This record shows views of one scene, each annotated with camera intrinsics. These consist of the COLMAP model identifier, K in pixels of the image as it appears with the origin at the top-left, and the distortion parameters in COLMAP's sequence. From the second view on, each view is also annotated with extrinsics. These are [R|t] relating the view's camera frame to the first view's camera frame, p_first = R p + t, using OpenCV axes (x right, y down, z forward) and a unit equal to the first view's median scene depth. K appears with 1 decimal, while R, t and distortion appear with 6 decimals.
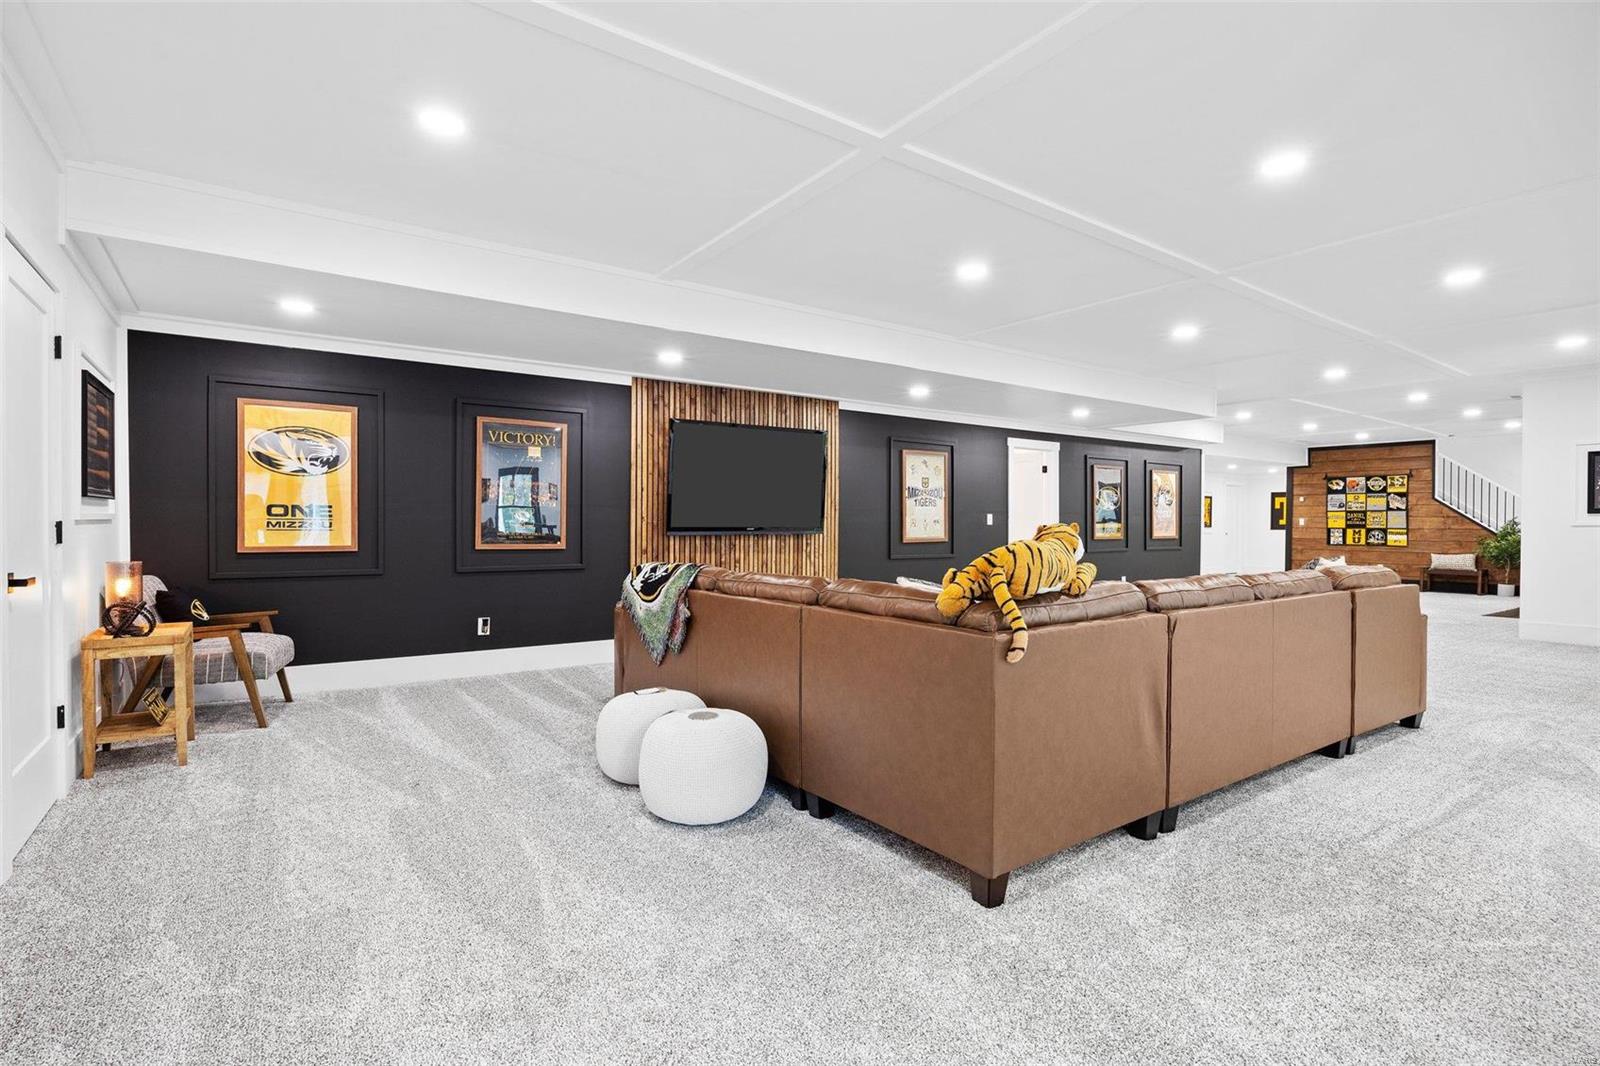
lens RADIAL K [[778.6, 0, 795.0], [0, 778.6, 528.5], [0, 0, 1]] dist [-0.012598, -0.001302]
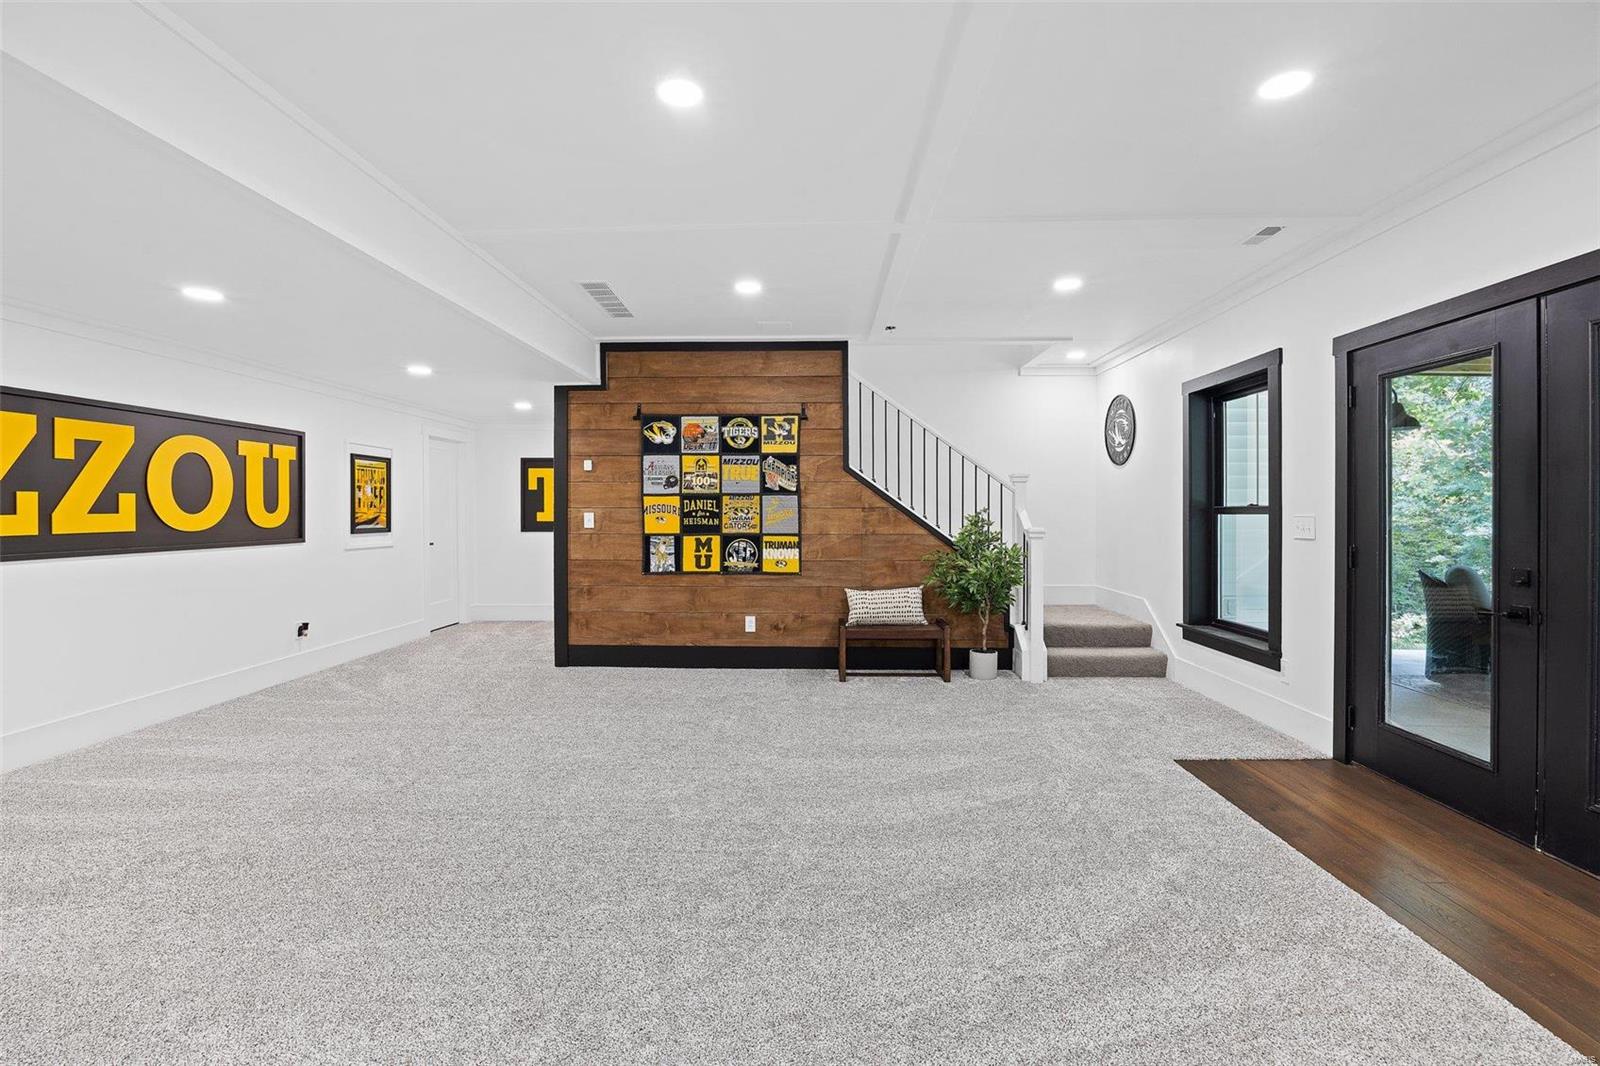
lens RADIAL K [[763.0, 0, 810.2], [0, 763.0, 525.4], [0, 0, 1]] dist [0.000108, 0.000032]
pose [[0.612671, -0.012972, 0.790232, 0.429631], [0.009513, 0.999914, 0.009038, -0.008794], [-0.790281, 0.001980, 0.612742, 0.697105]]
